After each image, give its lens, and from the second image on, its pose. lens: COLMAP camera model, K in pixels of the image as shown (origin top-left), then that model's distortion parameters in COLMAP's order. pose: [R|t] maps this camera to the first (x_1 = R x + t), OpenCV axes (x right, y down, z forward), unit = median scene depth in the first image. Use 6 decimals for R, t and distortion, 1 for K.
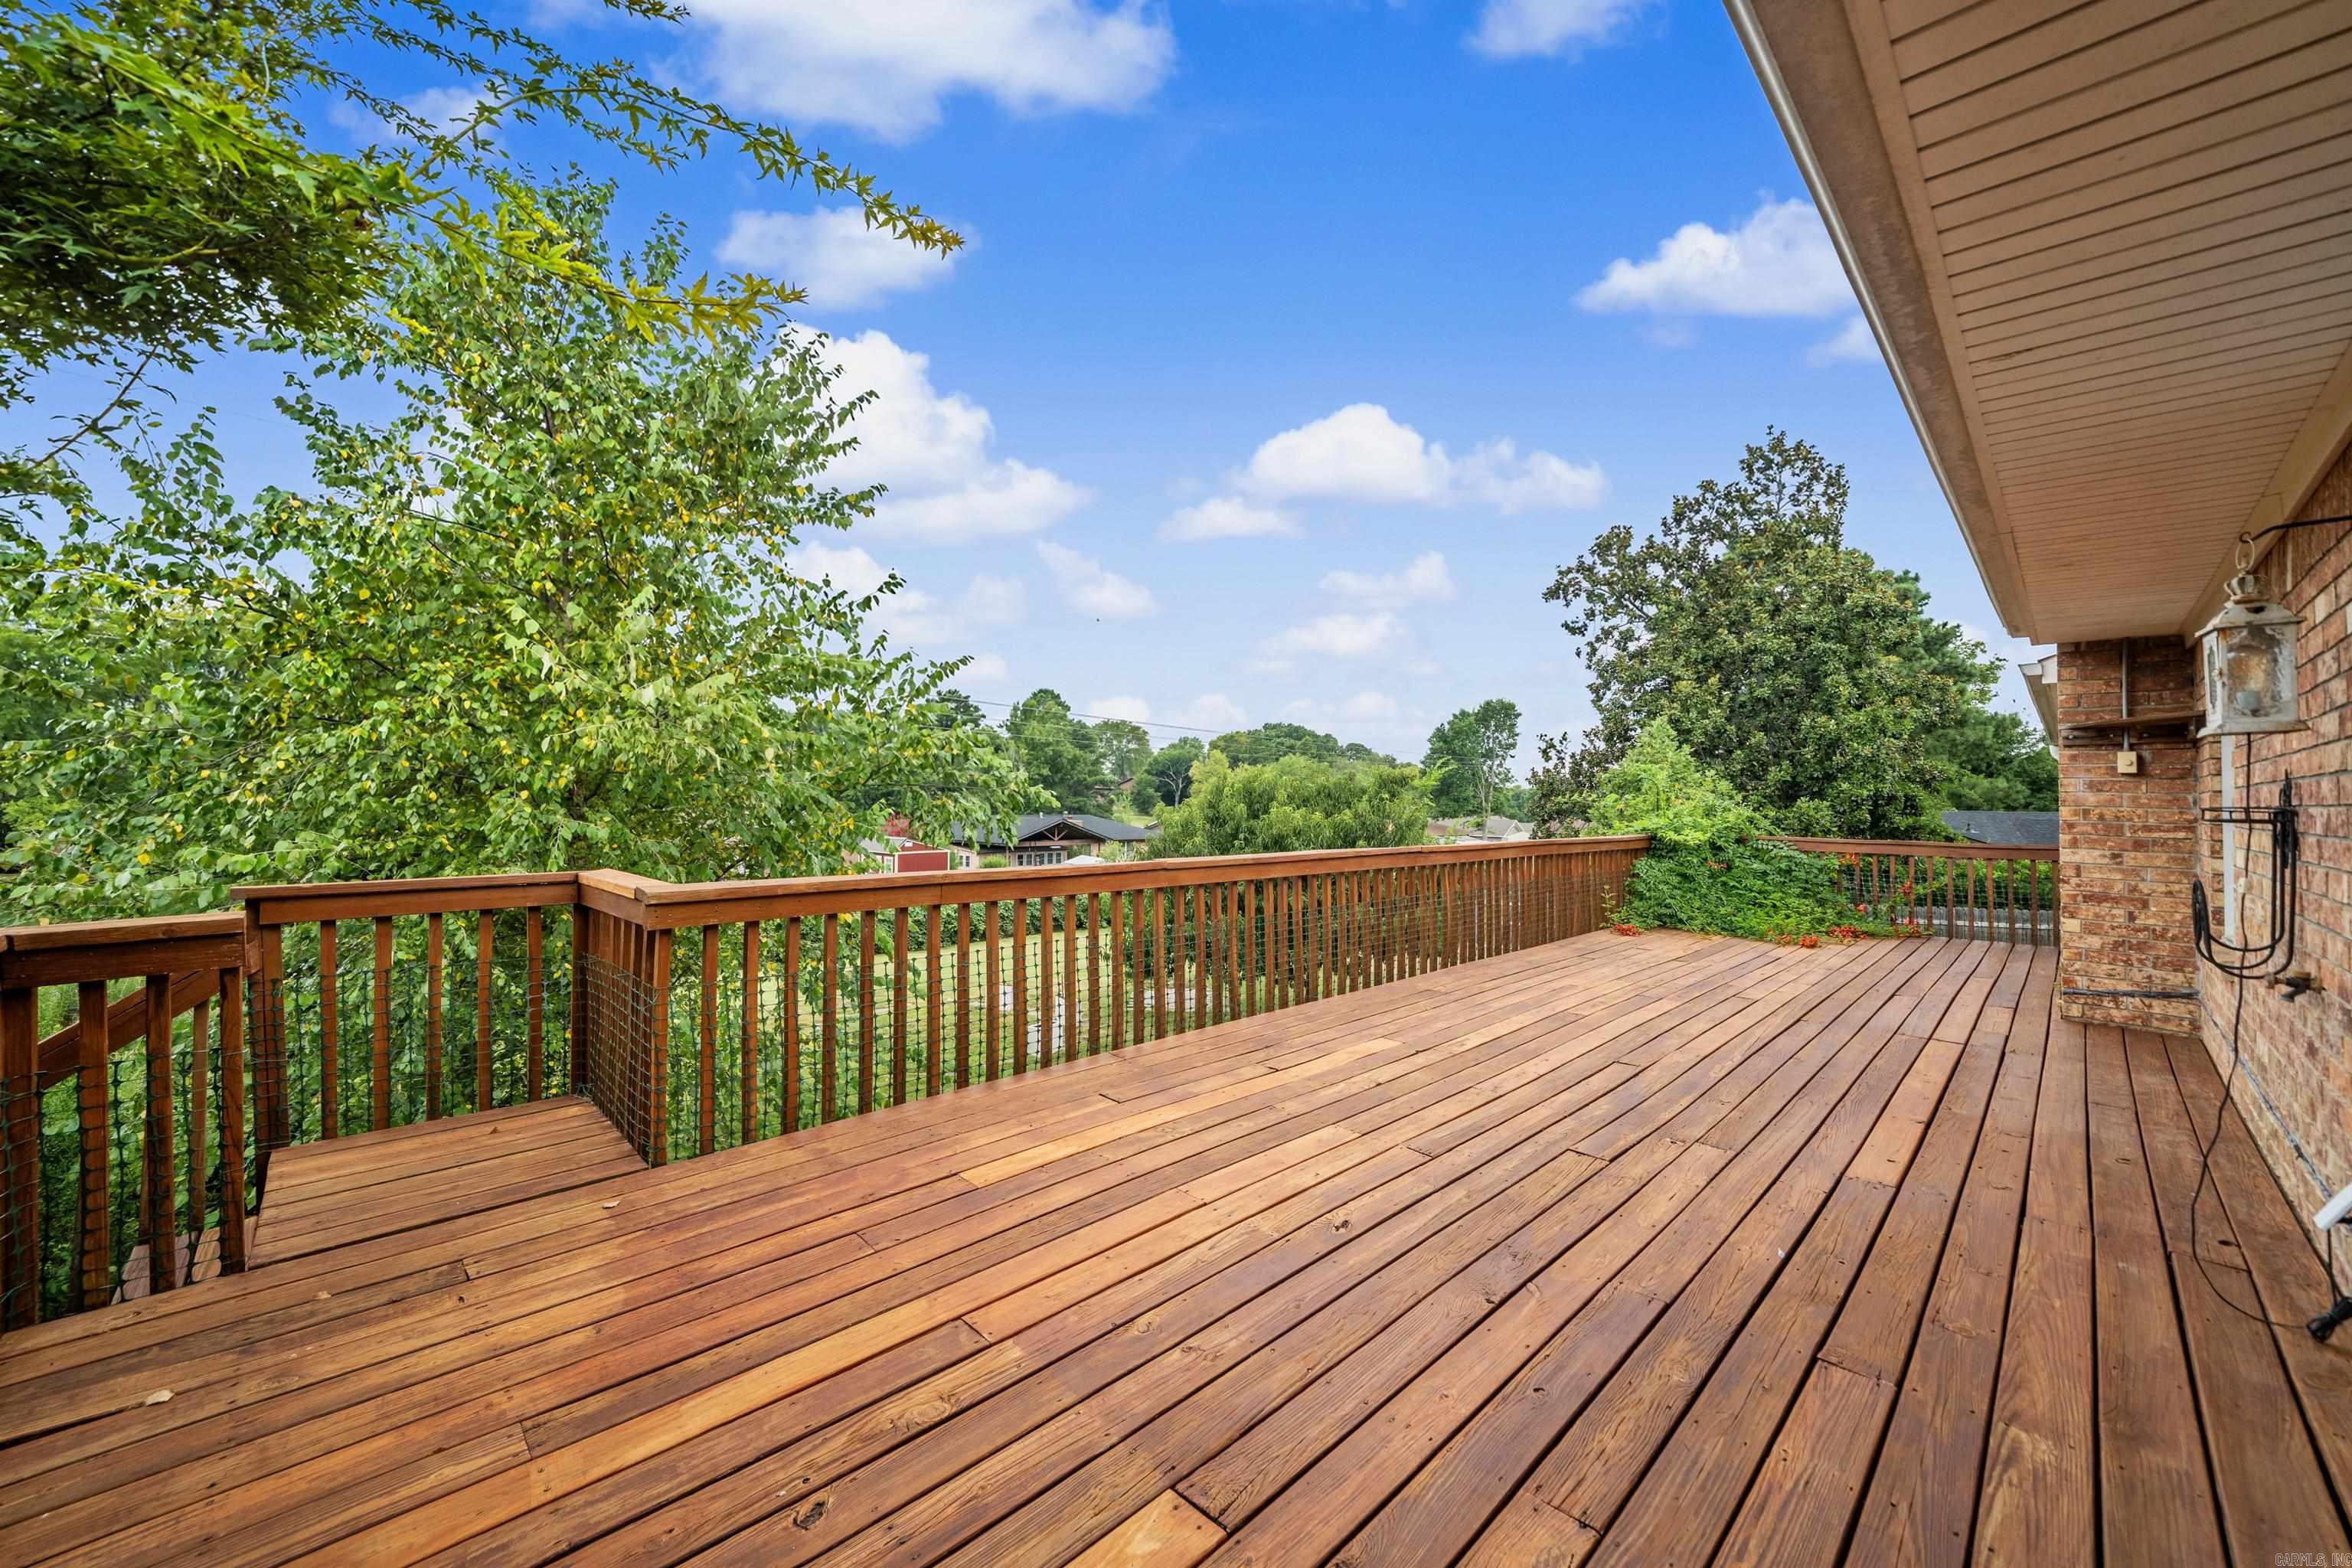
lens RADIAL K [[884.7, 0, 1177.8], [0, 884.7, 776.1], [0, 0, 1]] dist [-0.006552, -0.000175]
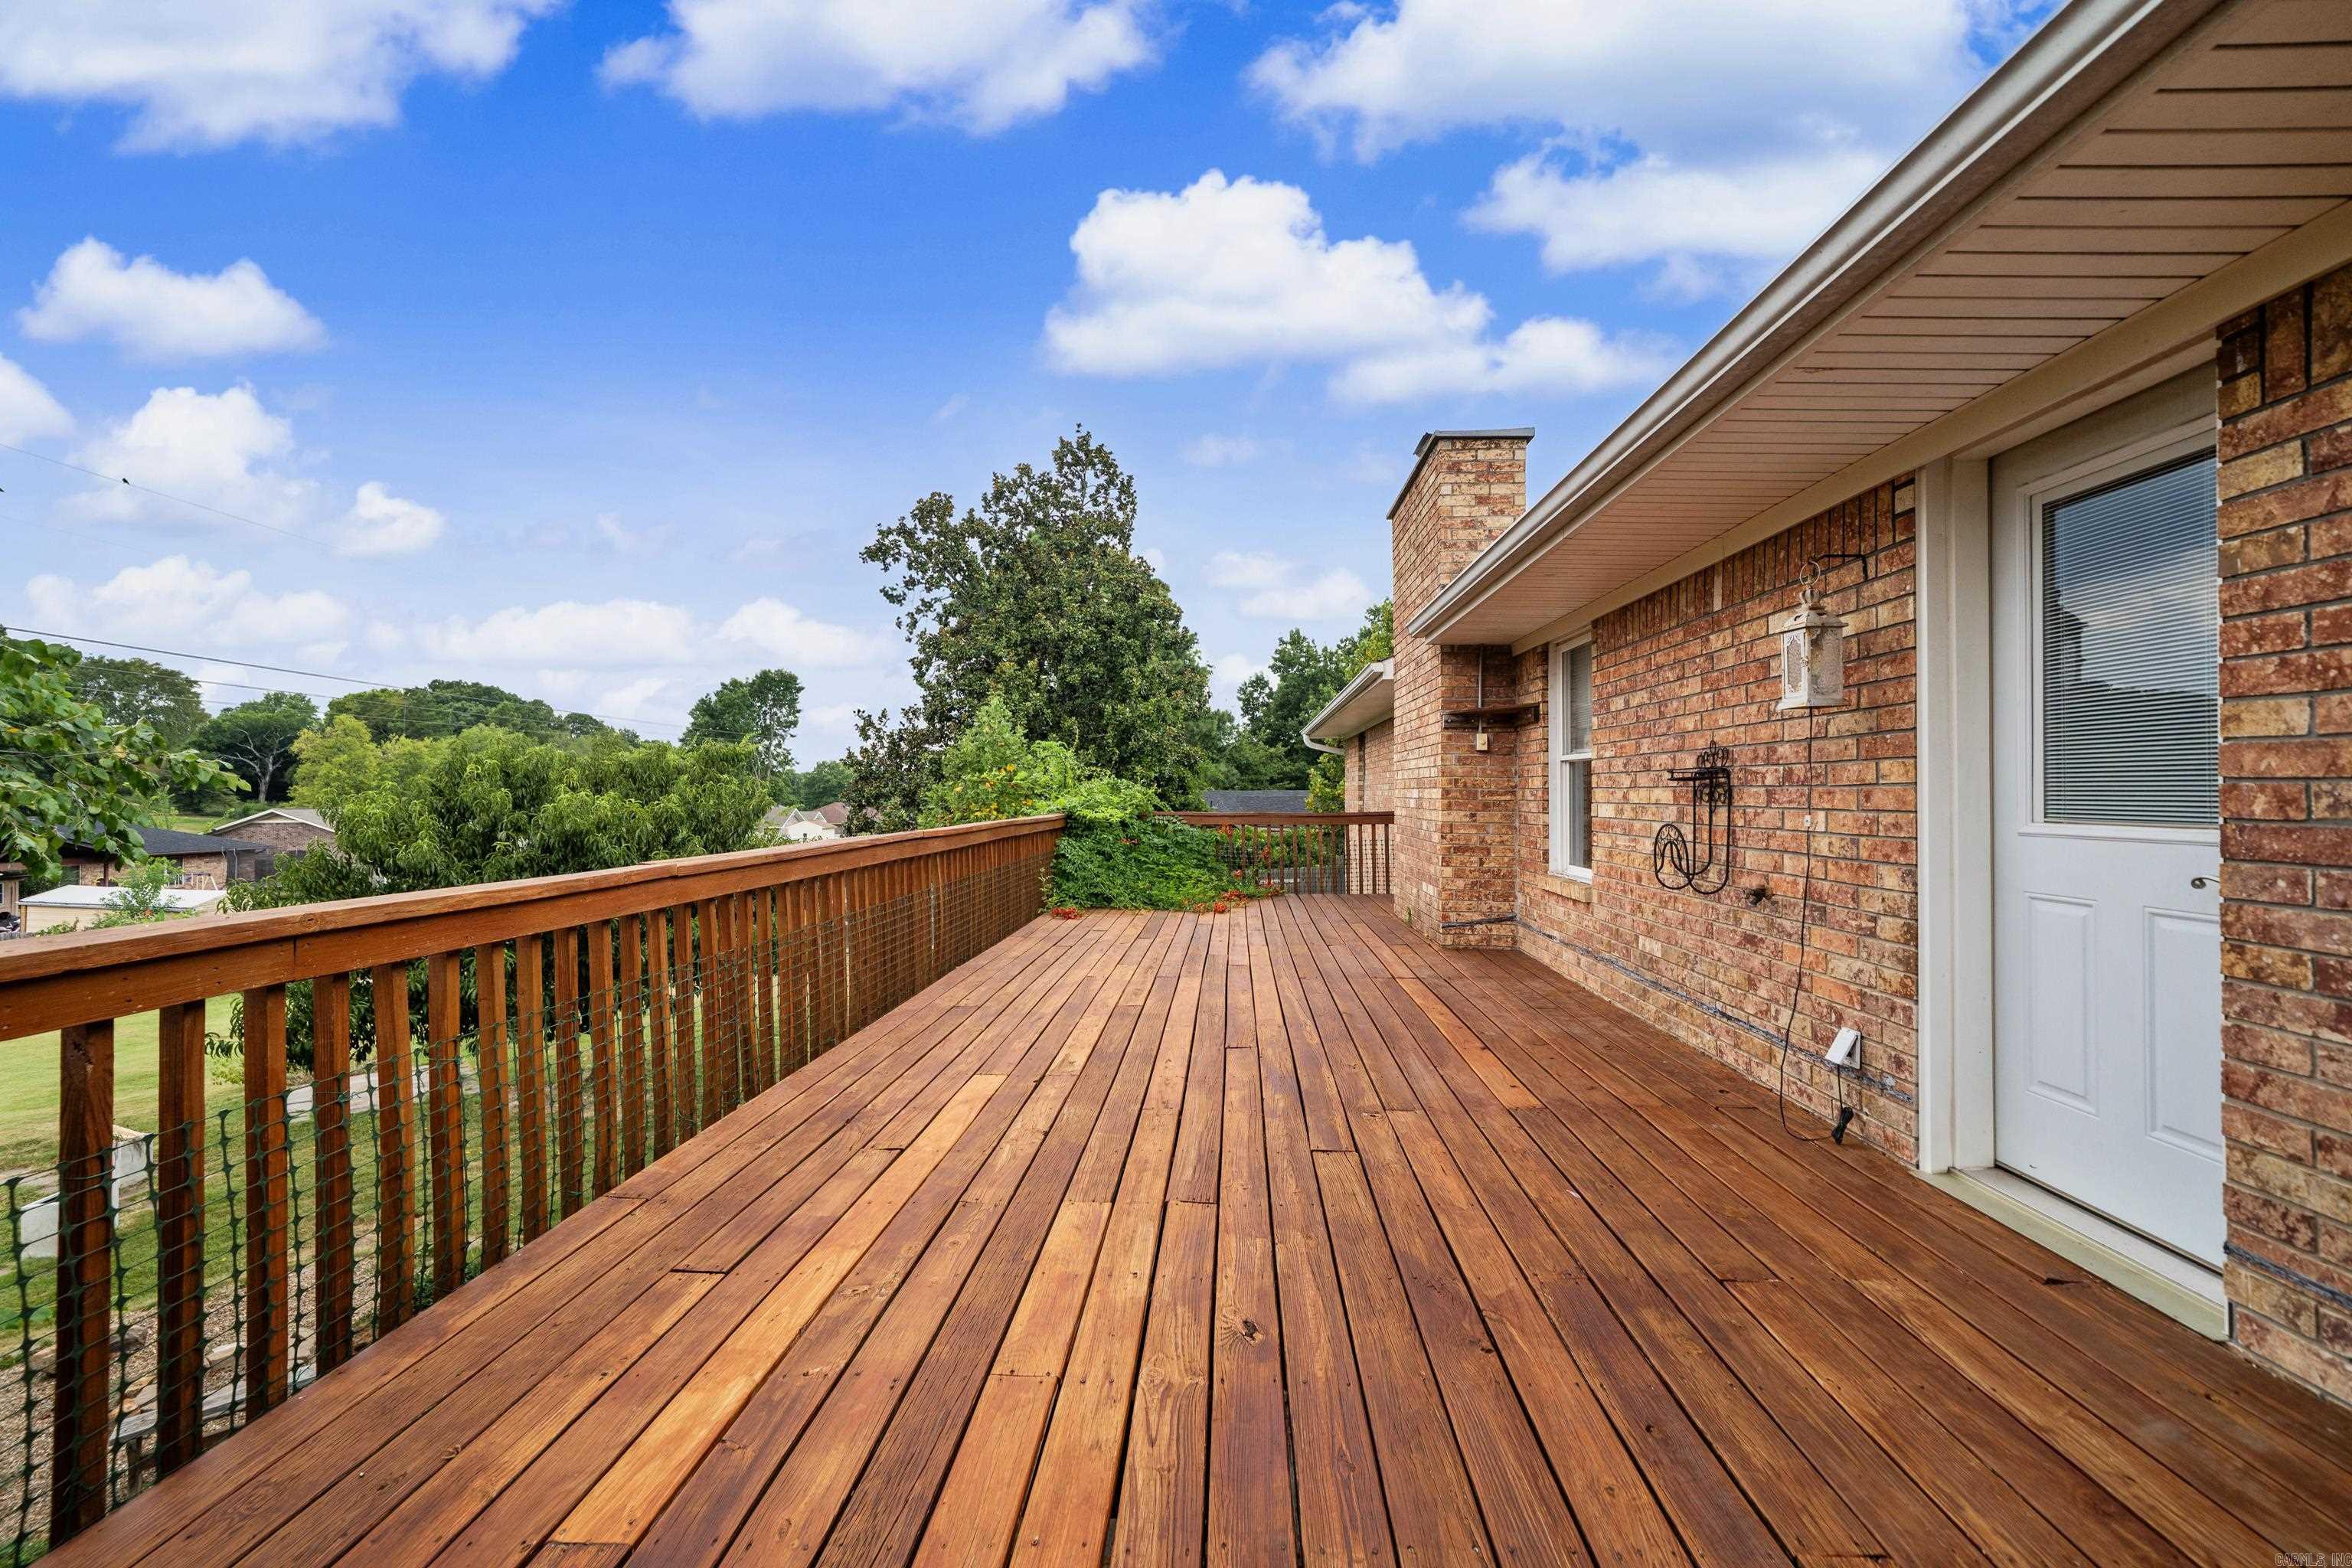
lens RADIAL K [[992.7, 0, 1186.1], [0, 992.7, 781.0], [0, 0, 1]] dist [0.002098, 0.000869]
pose [[0.728295, -0.003925, 0.685252, -0.045297], [-0.010924, 0.999790, 0.017336, 0.004268], [-0.685176, -0.020111, 0.728100, 0.048356]]
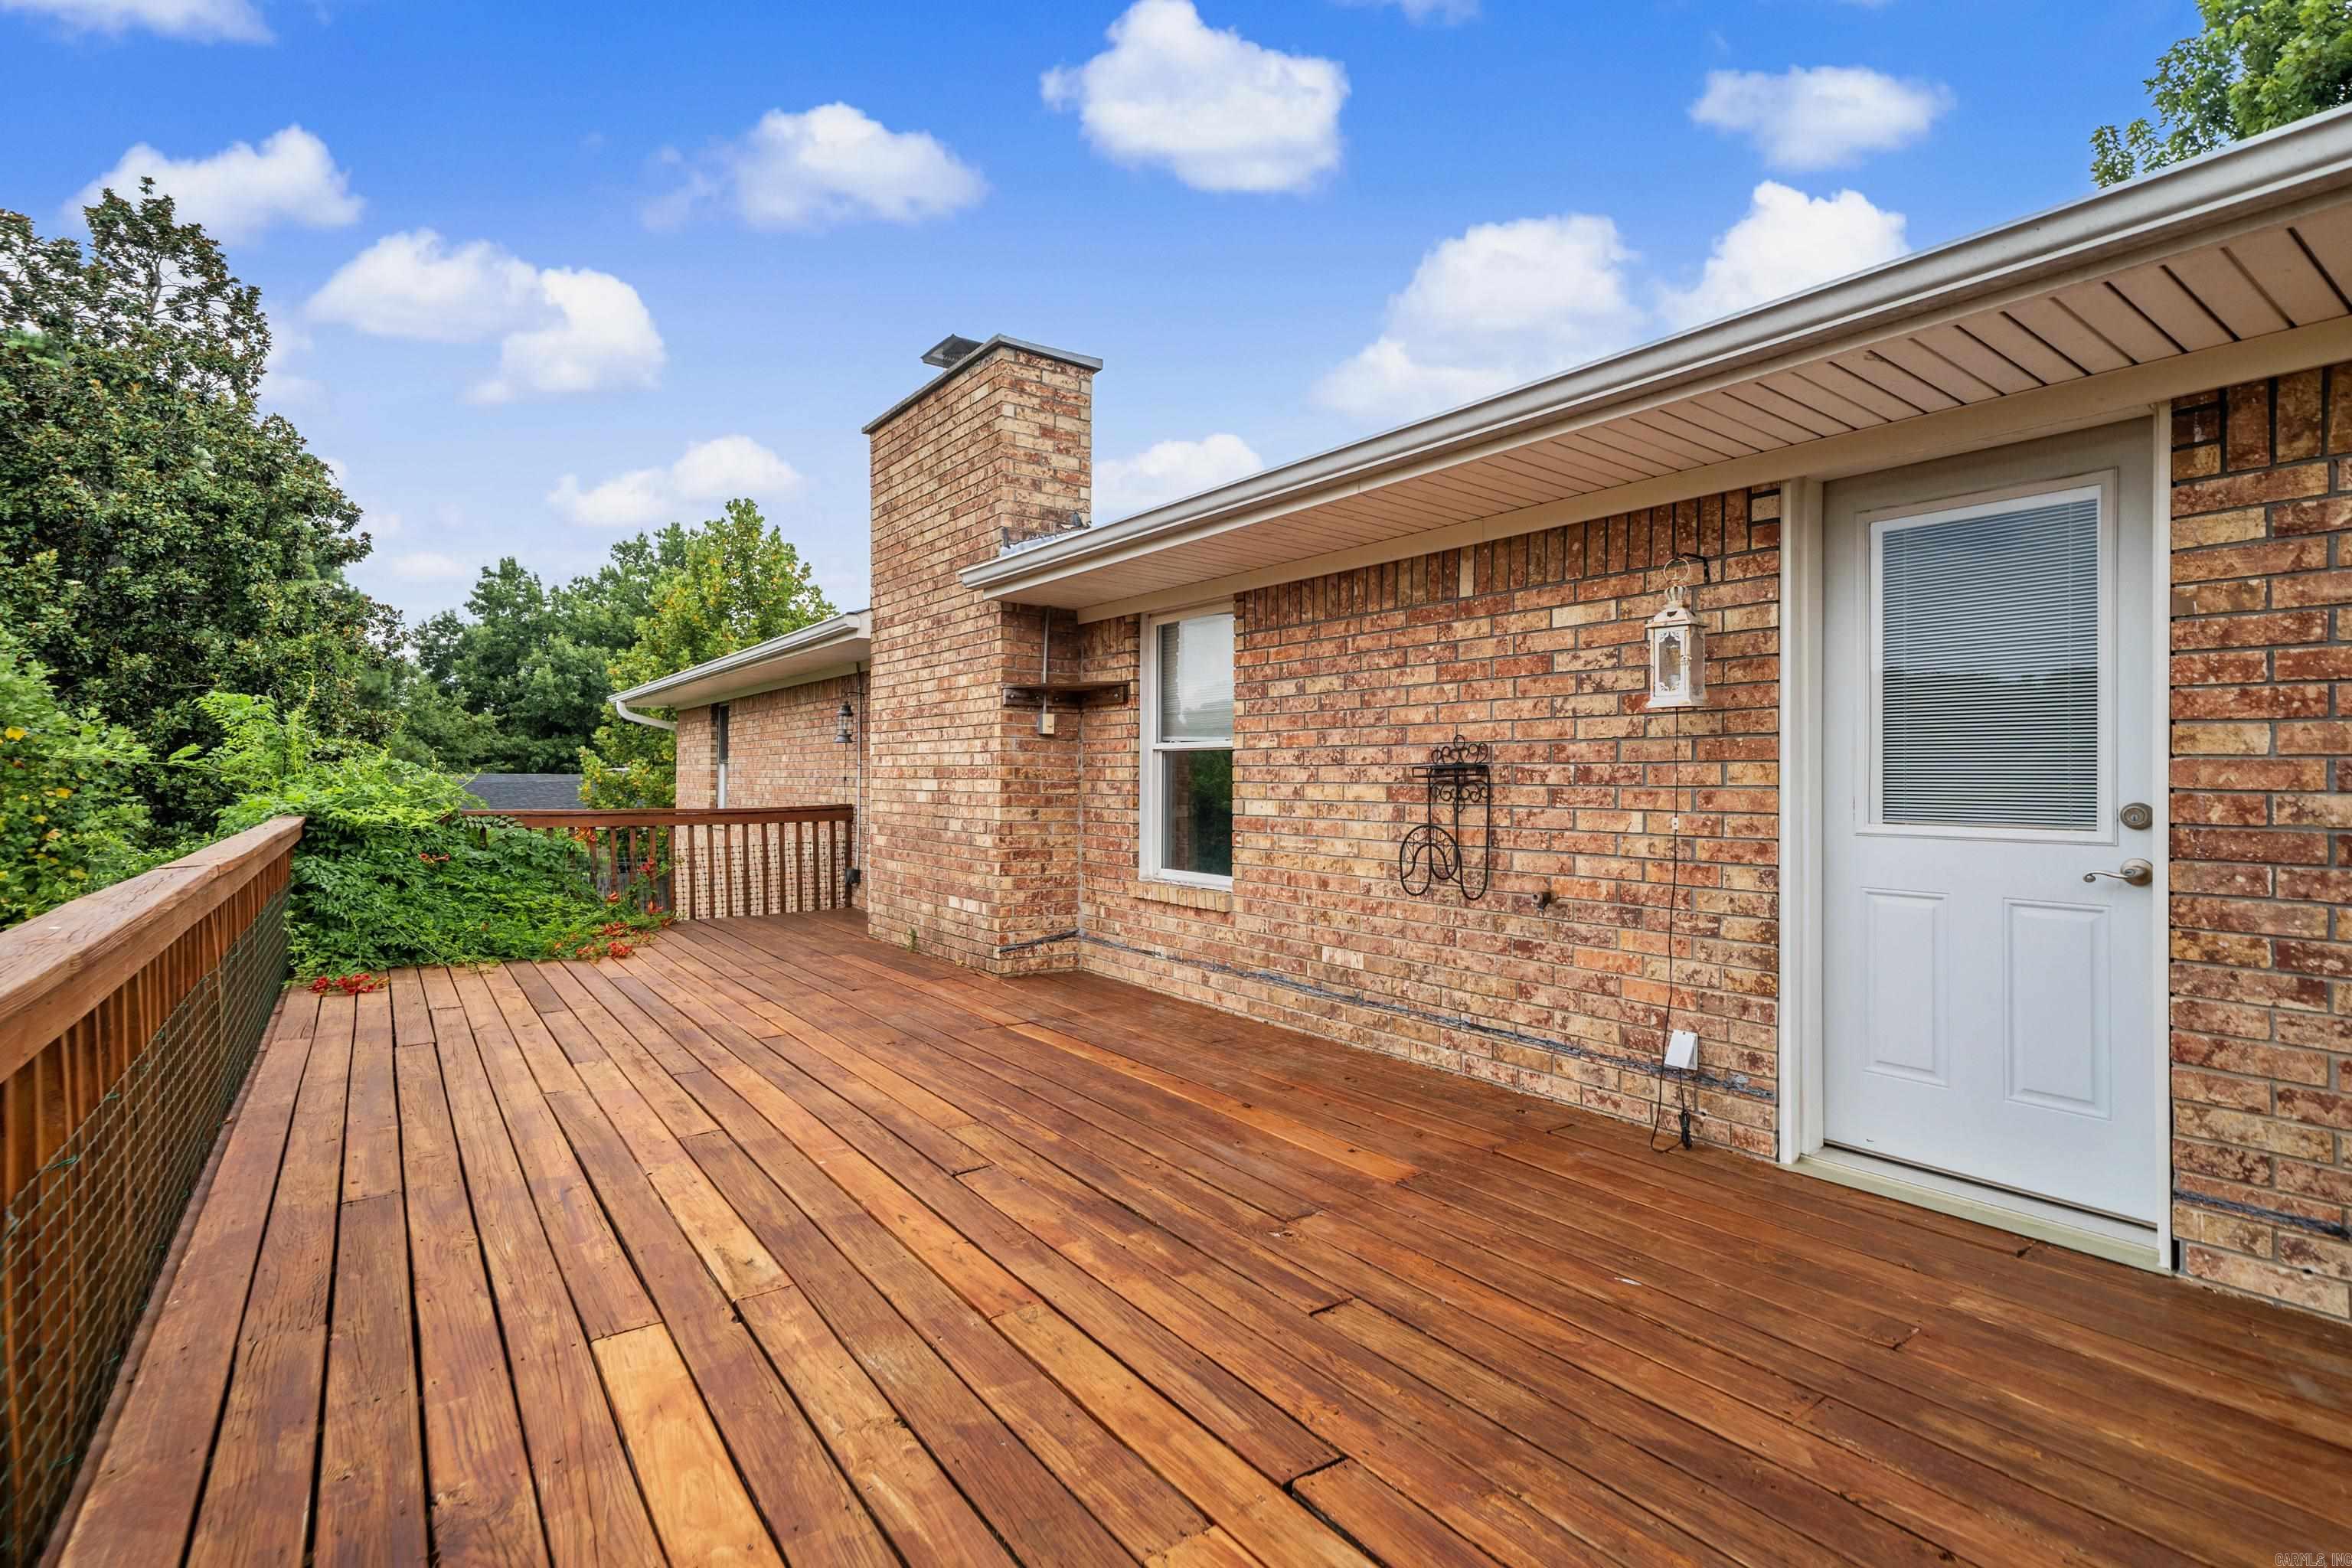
lens RADIAL K [[1113.3, 0, 1174.7], [0, 1113.3, 767.7], [0, 0, 1]] dist [0.012138, 0.000909]
pose [[0.137010, -0.002225, 0.990567, -0.046593], [-0.031407, 0.999485, 0.006589, 0.004812], [-0.990072, -0.032013, 0.136870, 0.133340]]
